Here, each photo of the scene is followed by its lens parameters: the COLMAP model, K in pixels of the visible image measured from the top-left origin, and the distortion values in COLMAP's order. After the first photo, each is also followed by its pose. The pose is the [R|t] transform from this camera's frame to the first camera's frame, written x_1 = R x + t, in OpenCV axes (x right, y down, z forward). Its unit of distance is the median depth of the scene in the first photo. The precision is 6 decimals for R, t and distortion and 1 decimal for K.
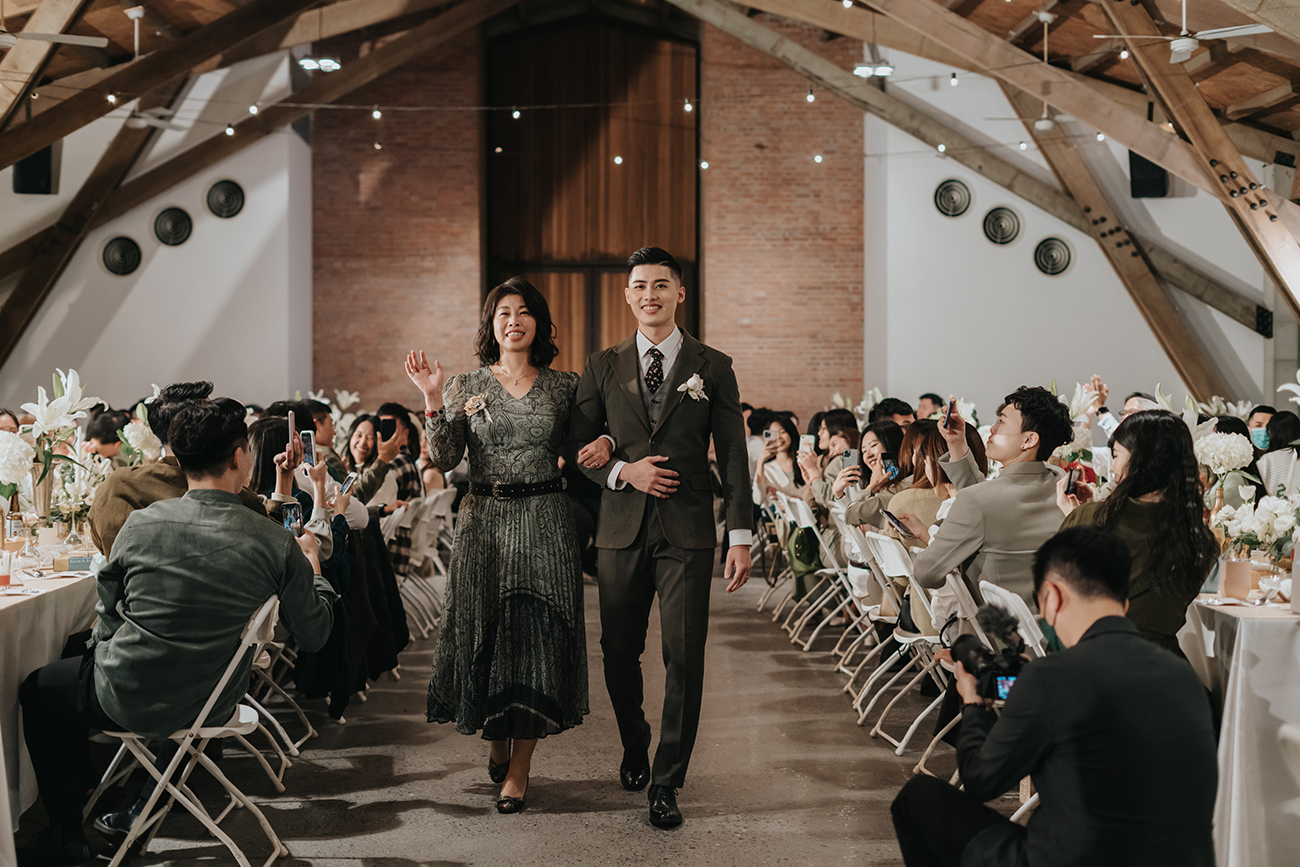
lens RADIAL K [[1865.9, 0, 650.0], [0, 1865.9, 433.5], [0, 0, 1]] dist [-0.010820, -0.015721]
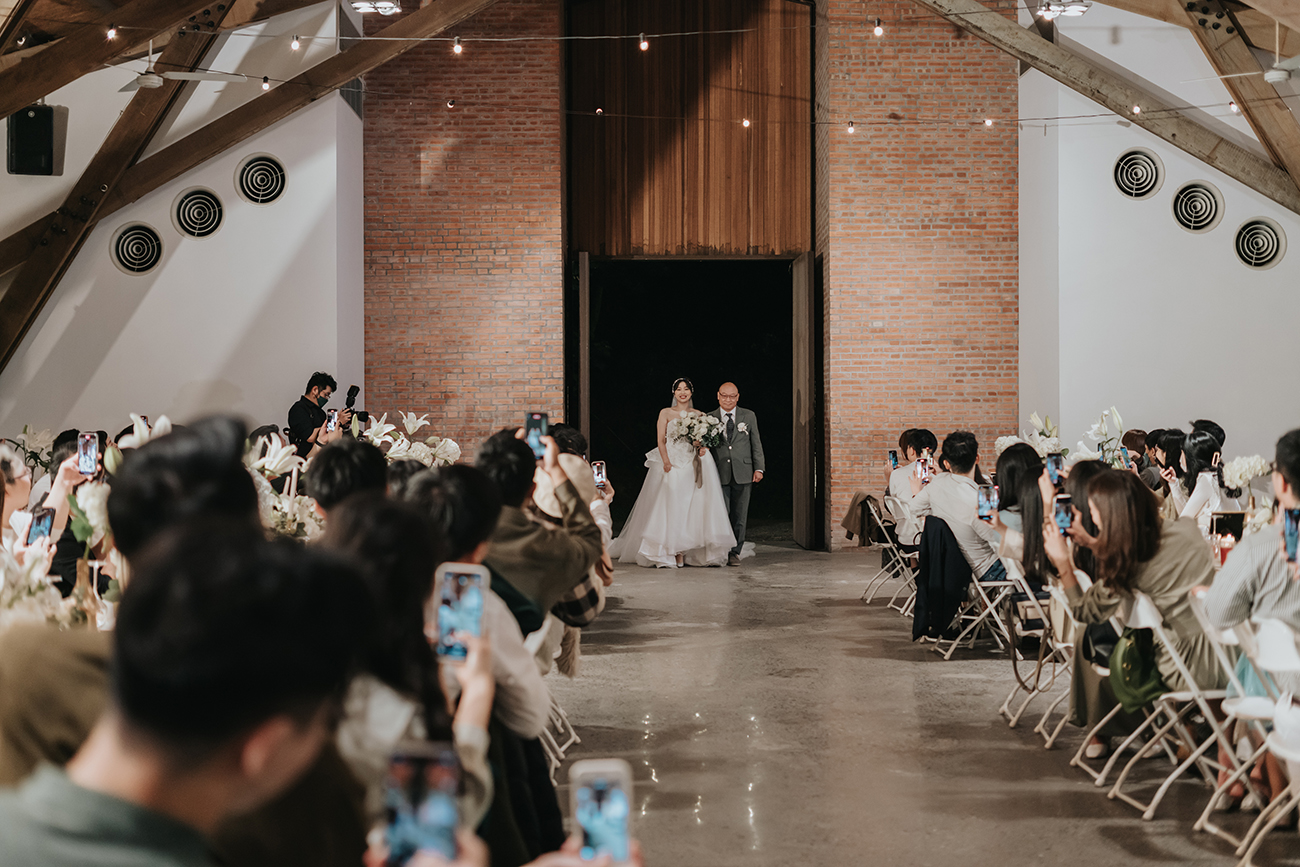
lens RADIAL K [[1845.9, 0, 650.0], [0, 1845.9, 433.5], [0, 0, 1]] dist [-0.015914, 0.016861]
pose [[0.999809, -0.003503, -0.019221, -0.035786], [0.003406, 0.999981, -0.005066, -0.007035], [0.019238, 0.004999, 0.999802, 0.165966]]
